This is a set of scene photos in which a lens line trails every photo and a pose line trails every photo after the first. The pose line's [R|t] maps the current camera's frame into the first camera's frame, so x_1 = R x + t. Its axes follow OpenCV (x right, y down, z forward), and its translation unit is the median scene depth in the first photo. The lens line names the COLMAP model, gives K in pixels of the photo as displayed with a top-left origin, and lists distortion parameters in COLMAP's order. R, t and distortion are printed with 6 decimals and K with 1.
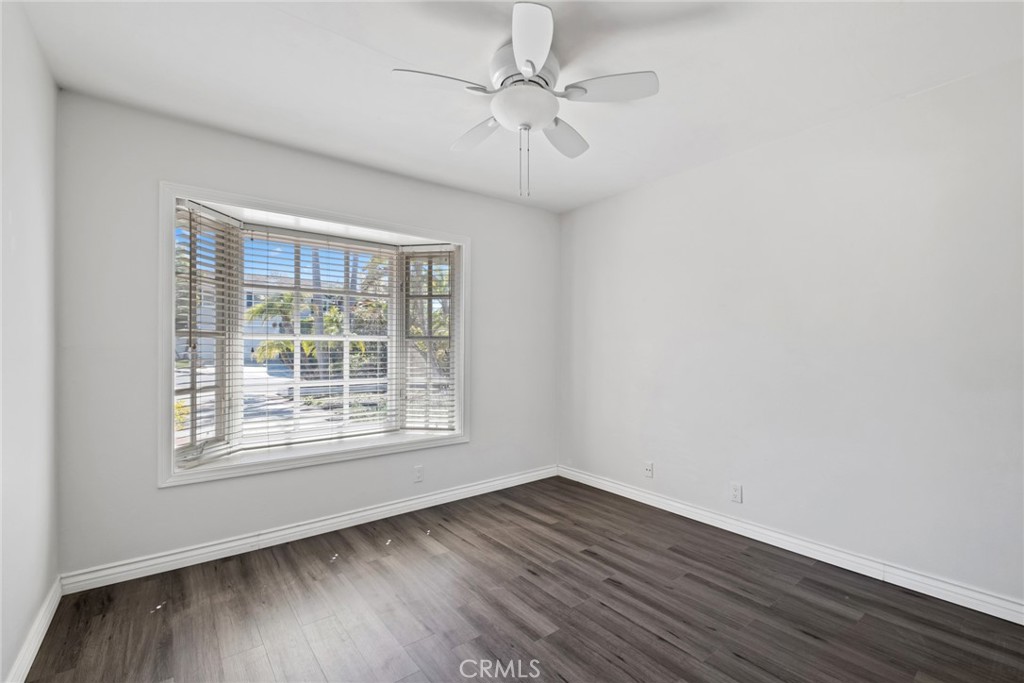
lens RADIAL K [[445.3, 0, 514.7], [0, 445.3, 348.5], [0, 0, 1]] dist [-0.001355, -0.001744]
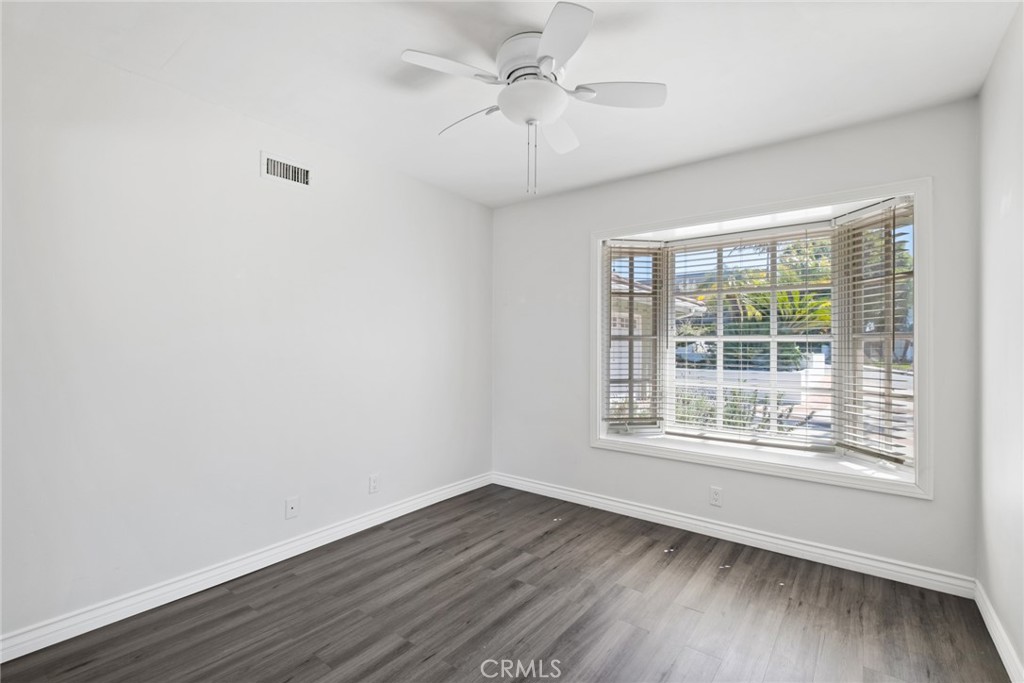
lens RADIAL K [[445.3, 0, 514.5], [0, 445.3, 337.6], [0, 0, 1]] dist [-0.001355, -0.001744]
pose [[0.233760, -0.019401, -0.972101, 0.417282], [-0.010218, 0.999697, -0.022408, 0.000309], [0.972241, 0.015171, 0.233491, 0.325058]]
